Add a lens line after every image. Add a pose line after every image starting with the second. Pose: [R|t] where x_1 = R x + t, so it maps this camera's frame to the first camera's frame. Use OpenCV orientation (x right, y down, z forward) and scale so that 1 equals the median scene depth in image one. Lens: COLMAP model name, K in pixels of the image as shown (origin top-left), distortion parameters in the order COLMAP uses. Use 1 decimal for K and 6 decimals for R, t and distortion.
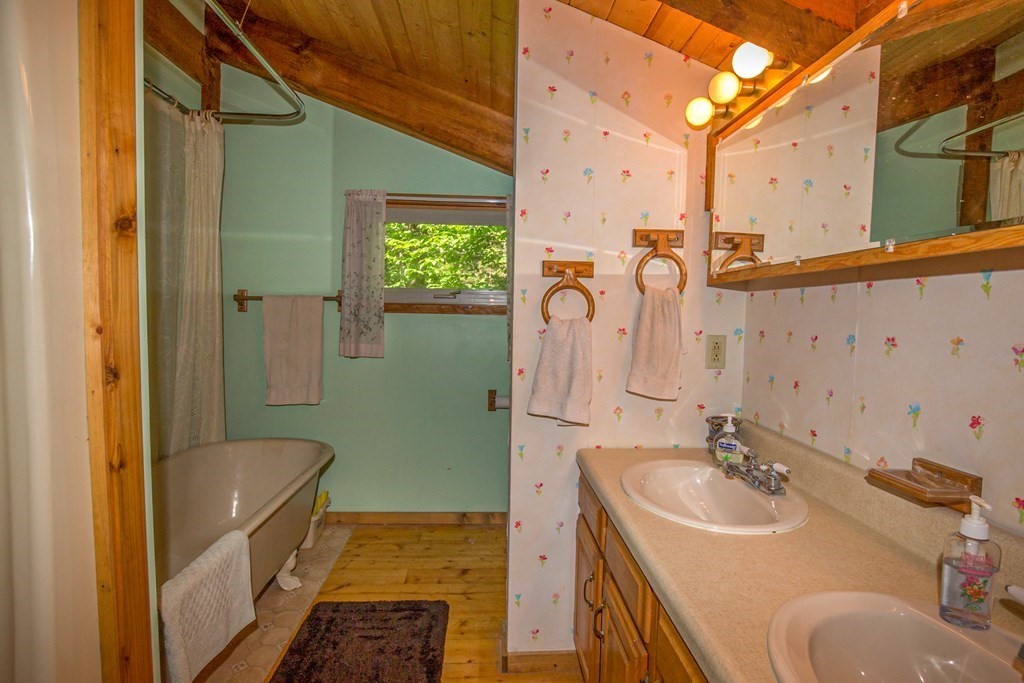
lens RADIAL K [[474.6, 0, 509.4], [0, 474.6, 344.8], [0, 0, 1]] dist [-0.029264, 0.001648]
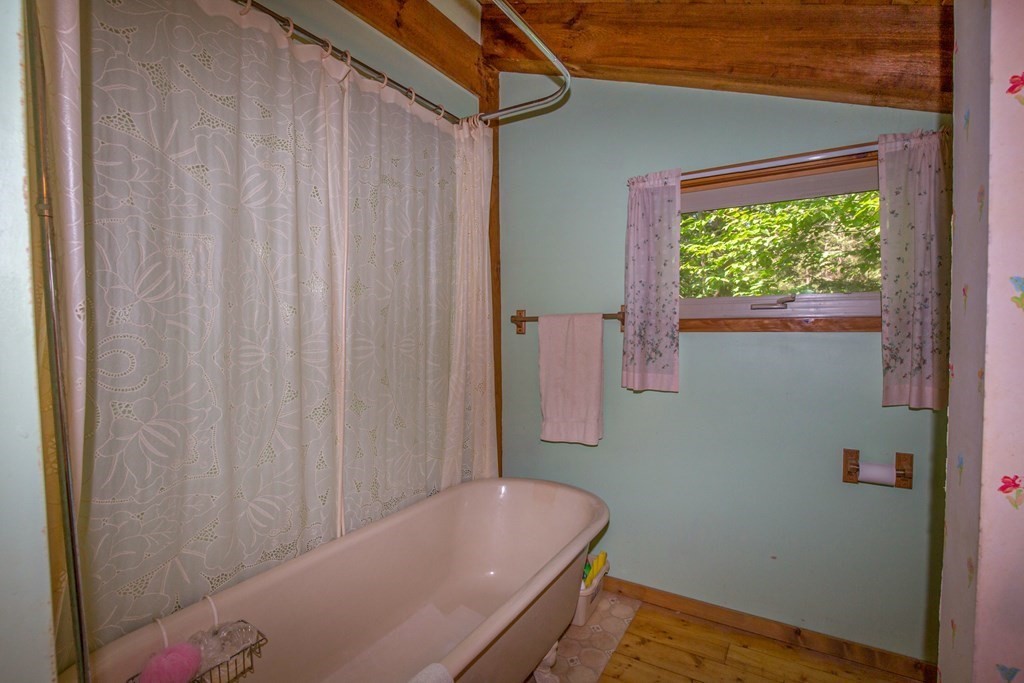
lens RADIAL K [[474.6, 0, 509.4], [0, 474.6, 344.8], [0, 0, 1]] dist [-0.029264, 0.001648]
pose [[0.817107, -0.005824, -0.576457, -0.054777], [-0.011271, 0.999596, -0.026075, -0.026068], [0.576376, 0.027804, 0.816711, 0.243418]]
